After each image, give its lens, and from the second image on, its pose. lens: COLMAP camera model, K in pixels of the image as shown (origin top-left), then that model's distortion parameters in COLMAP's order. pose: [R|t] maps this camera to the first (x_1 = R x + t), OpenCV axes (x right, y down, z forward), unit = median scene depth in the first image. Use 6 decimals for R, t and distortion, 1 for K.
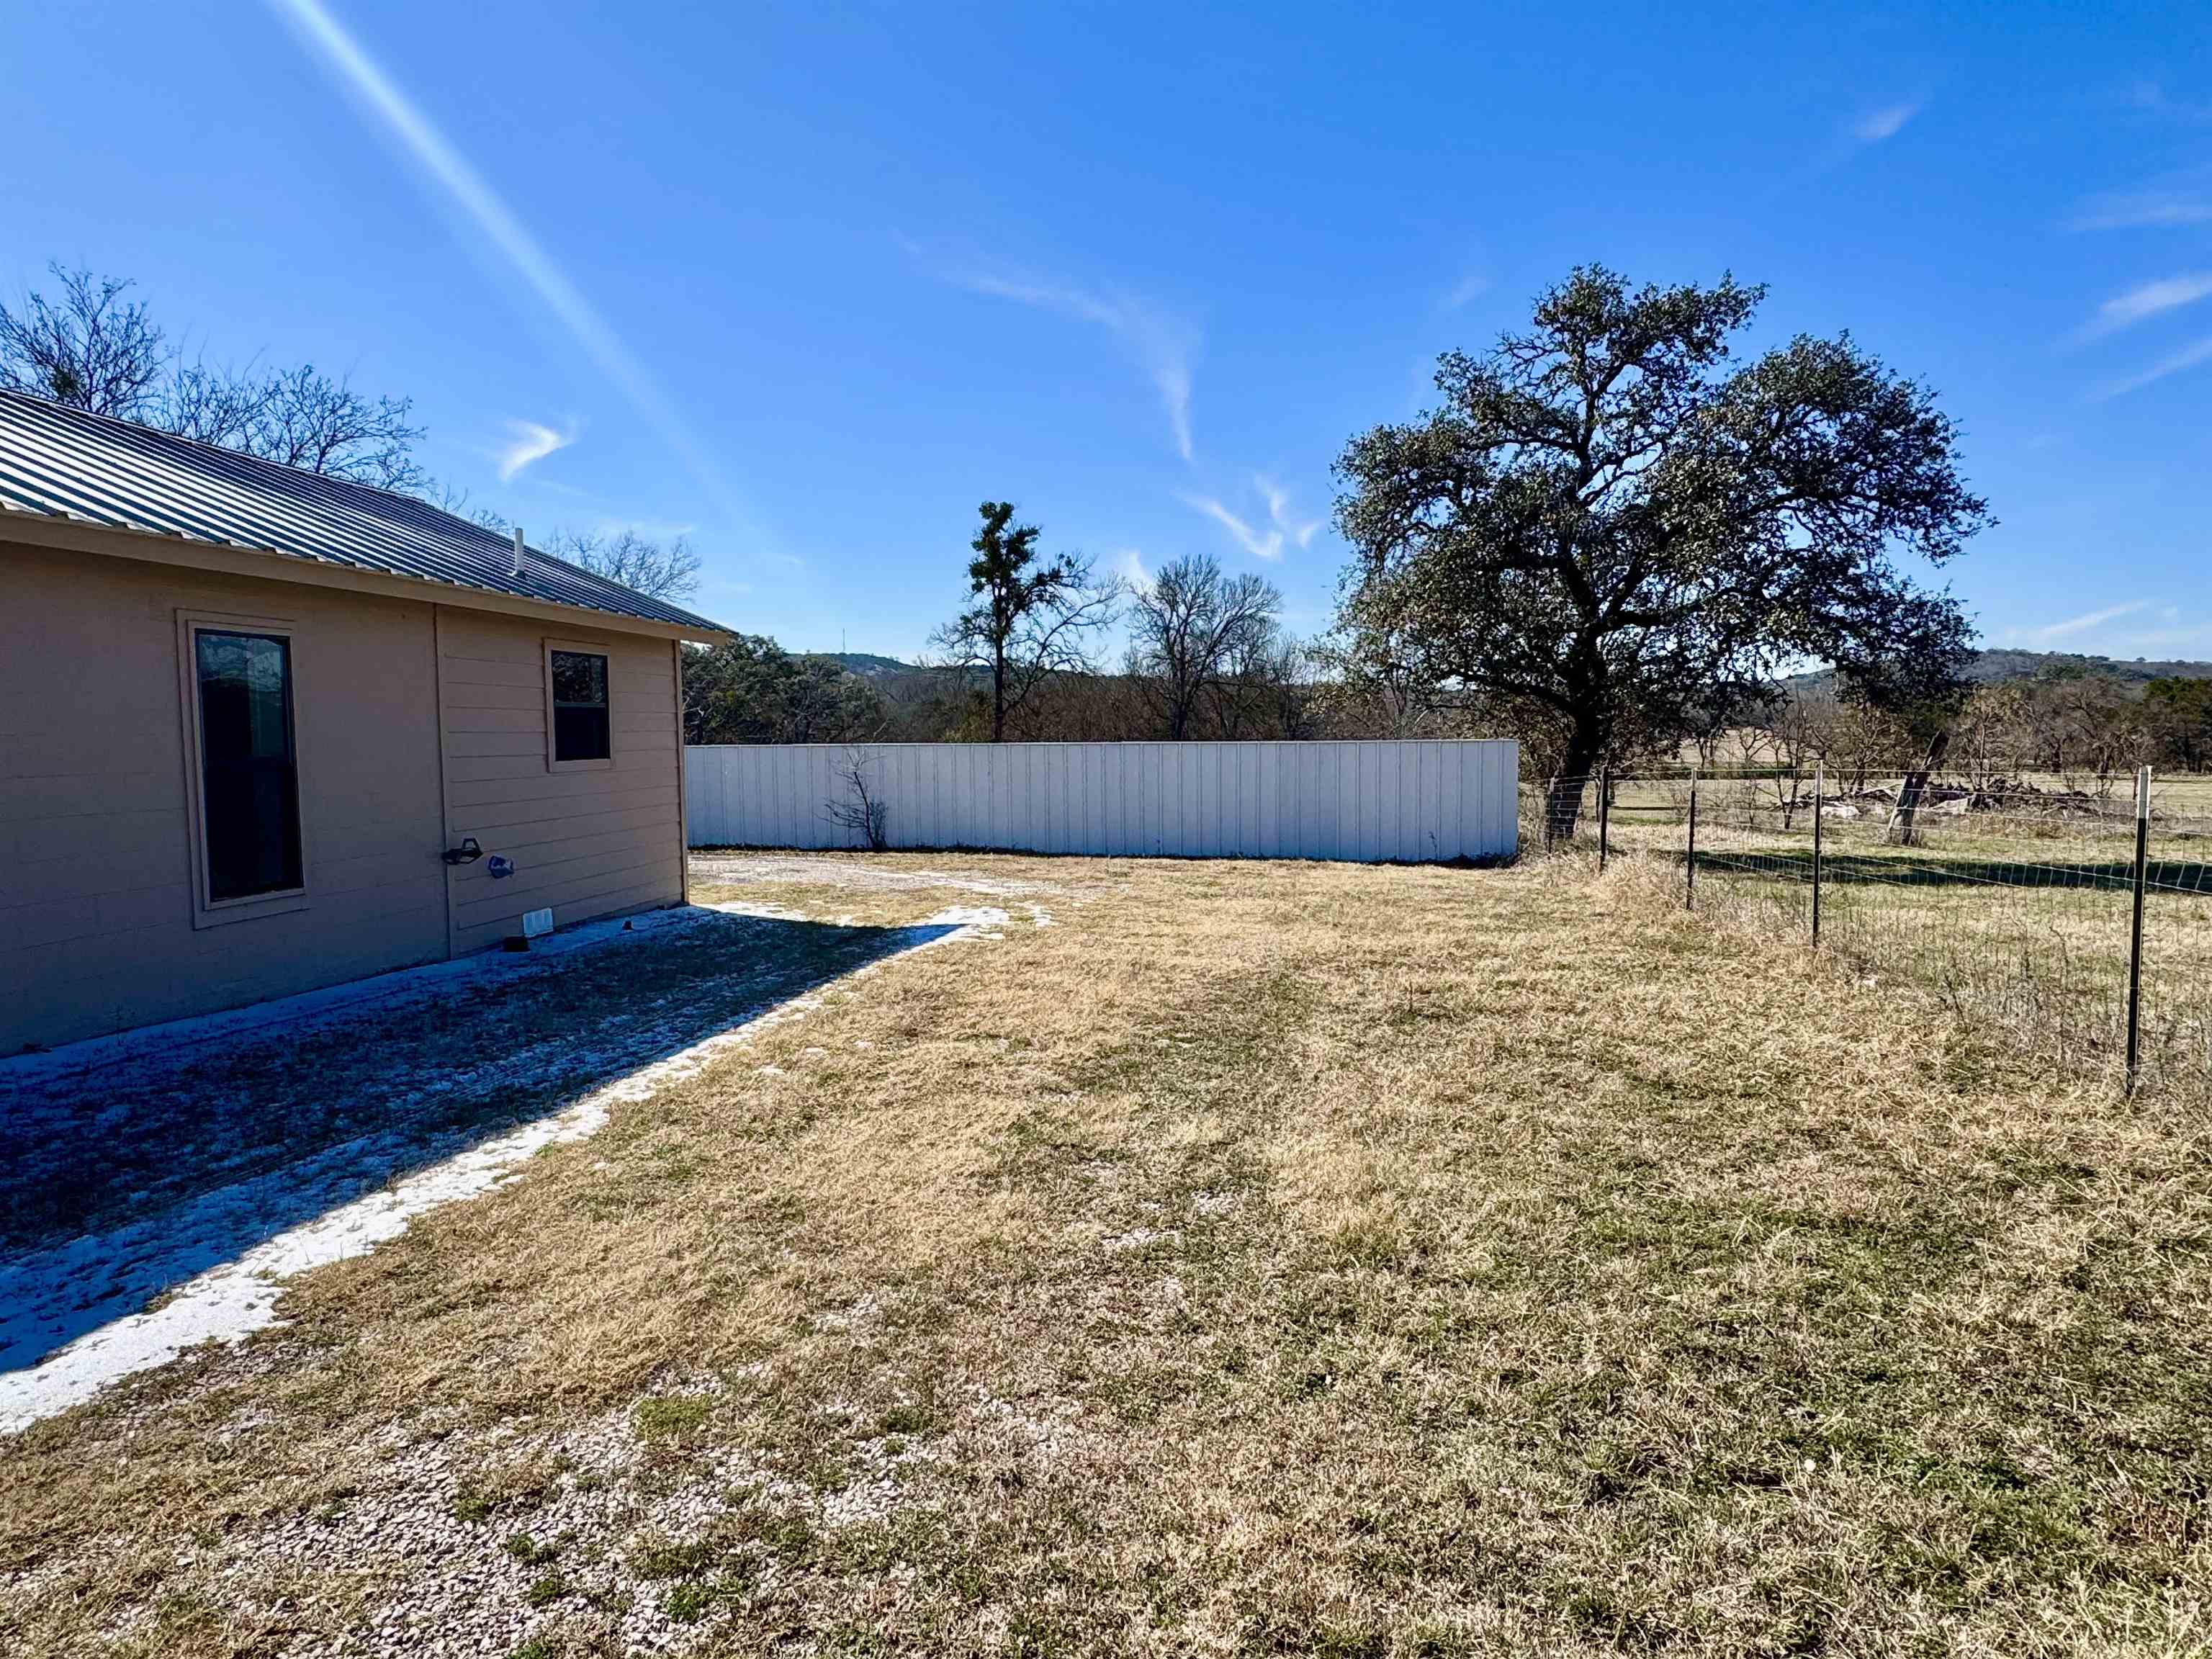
lens RADIAL K [[1317.5, 0, 1106.0], [0, 1317.5, 829.5], [0, 0, 1]] dist [-0.002440, 0.001672]
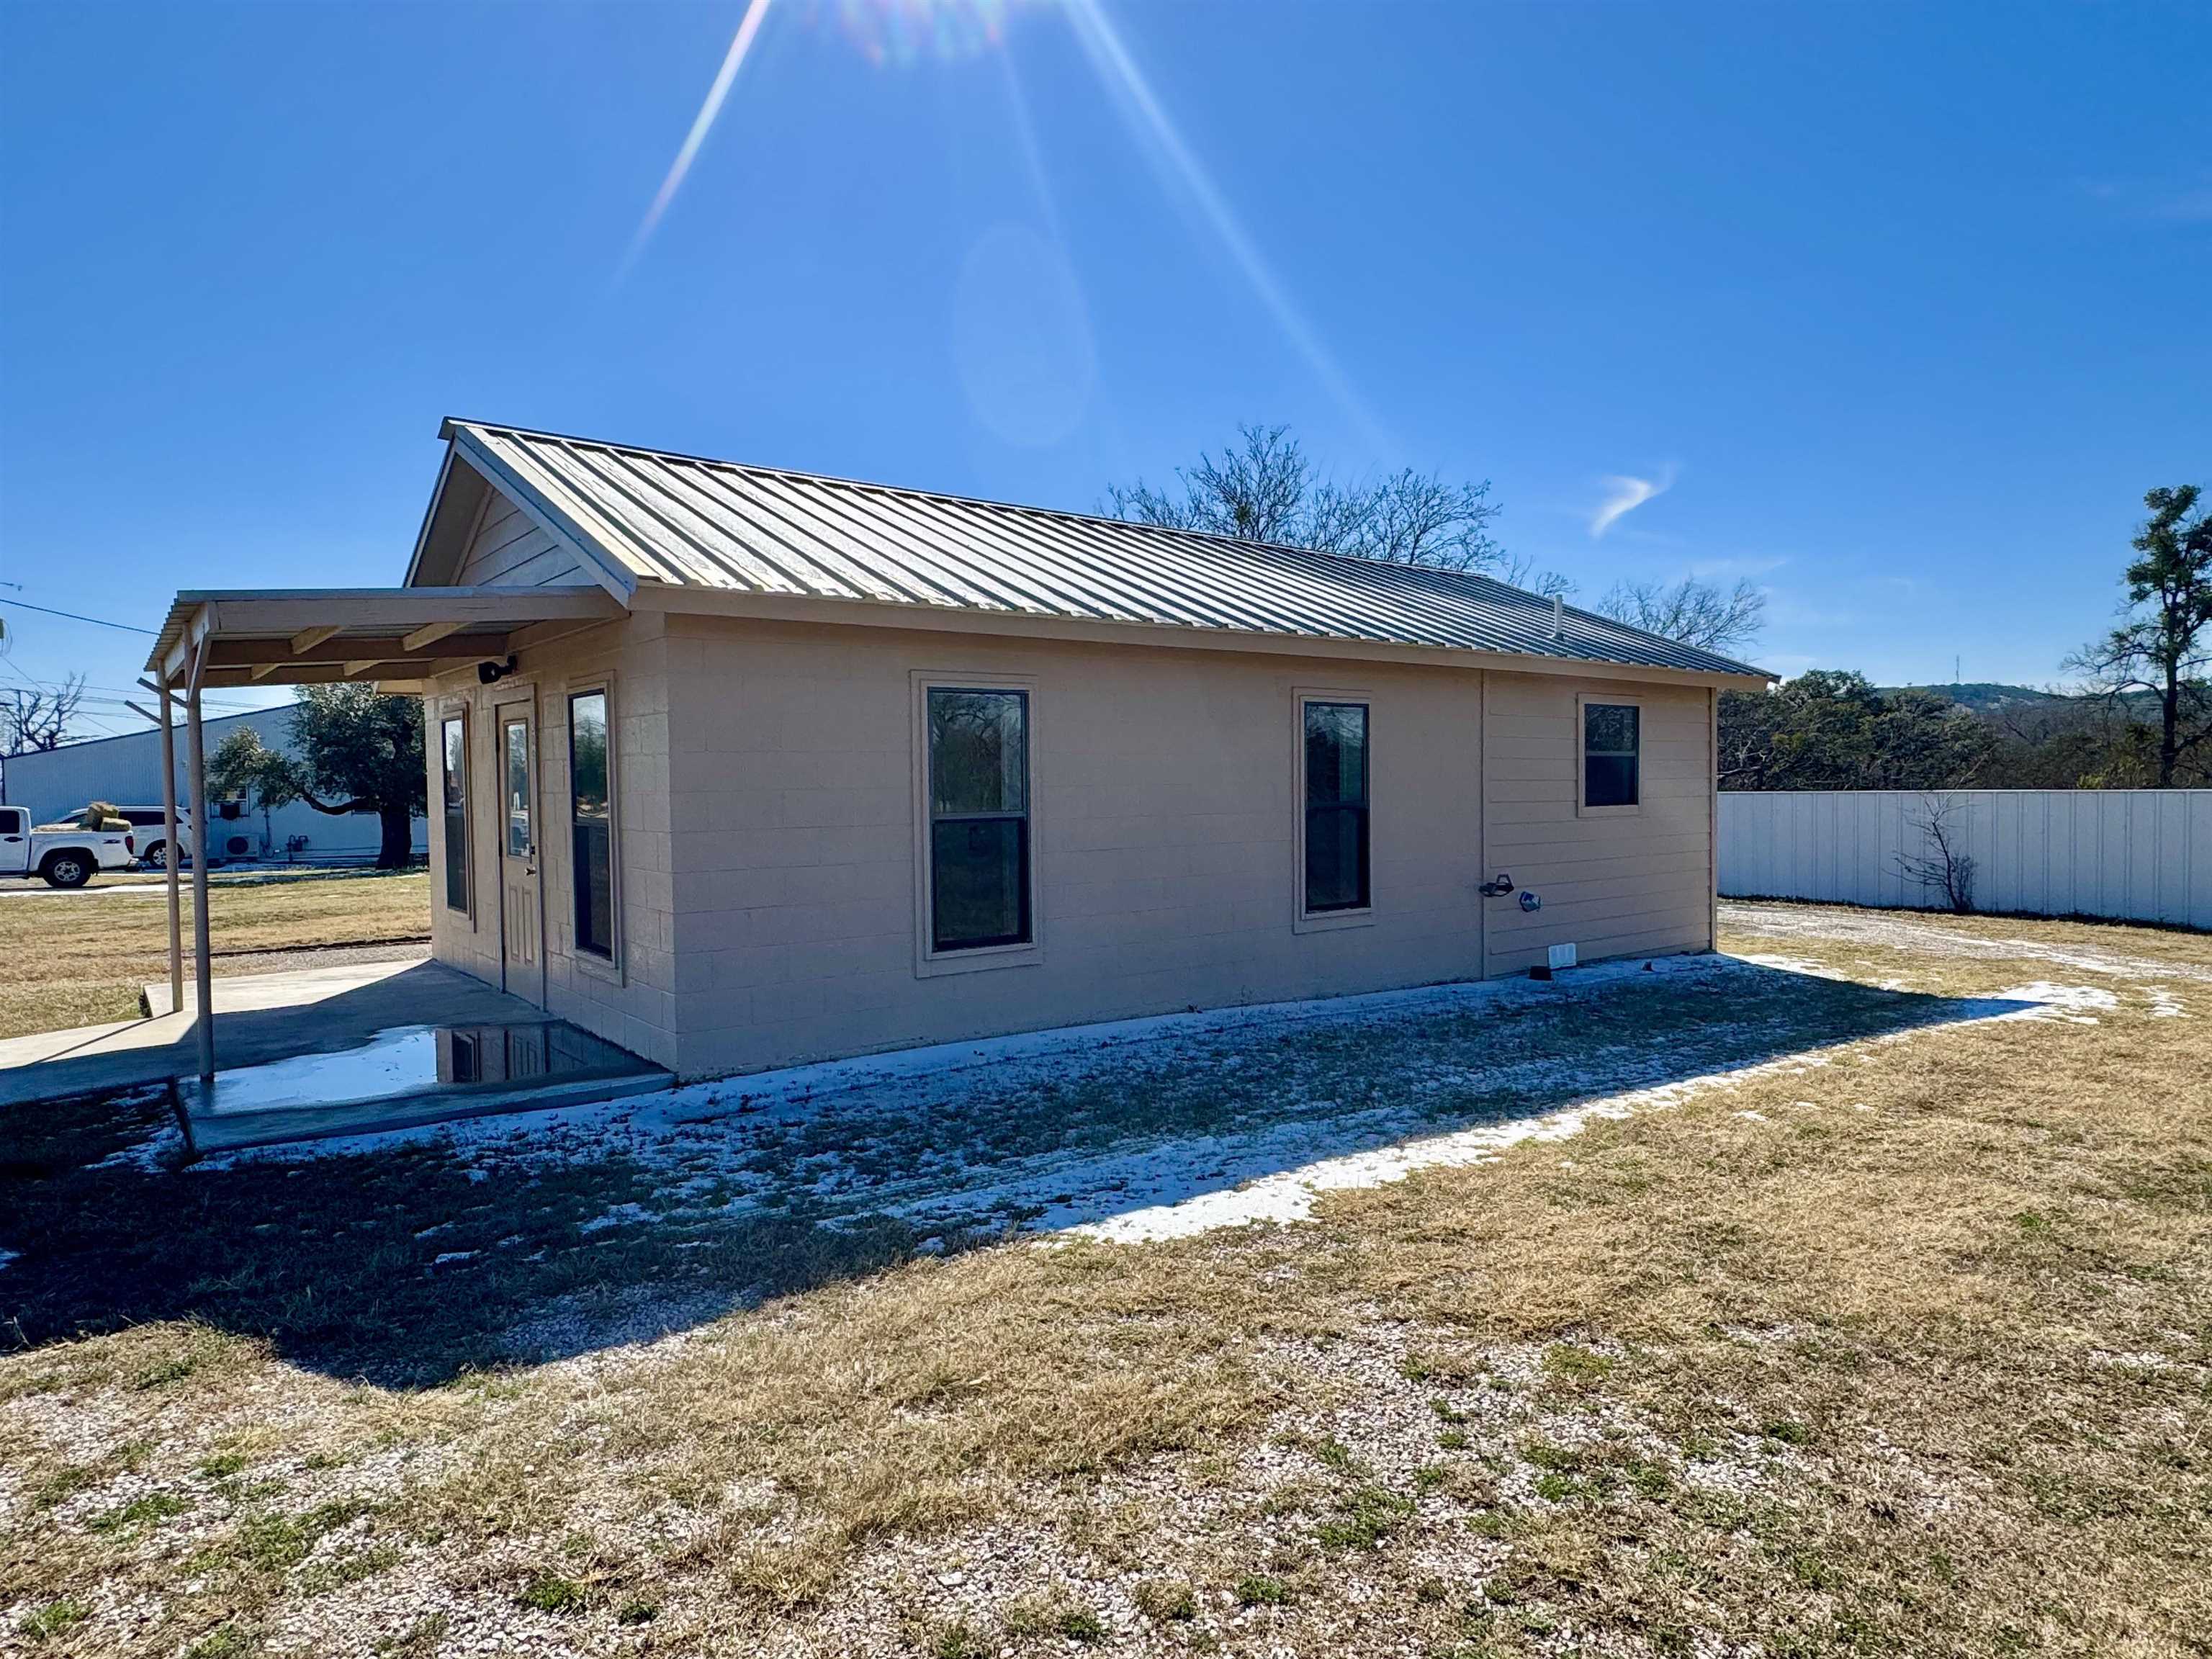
lens RADIAL K [[1317.5, 0, 1106.0], [0, 1317.5, 829.5], [0, 0, 1]] dist [-0.002440, 0.001672]
pose [[0.720634, 0.022201, -0.692960, 0.115462], [-0.046078, 0.998811, -0.015918, 0.004455], [0.691783, 0.043401, 0.720800, -0.108764]]
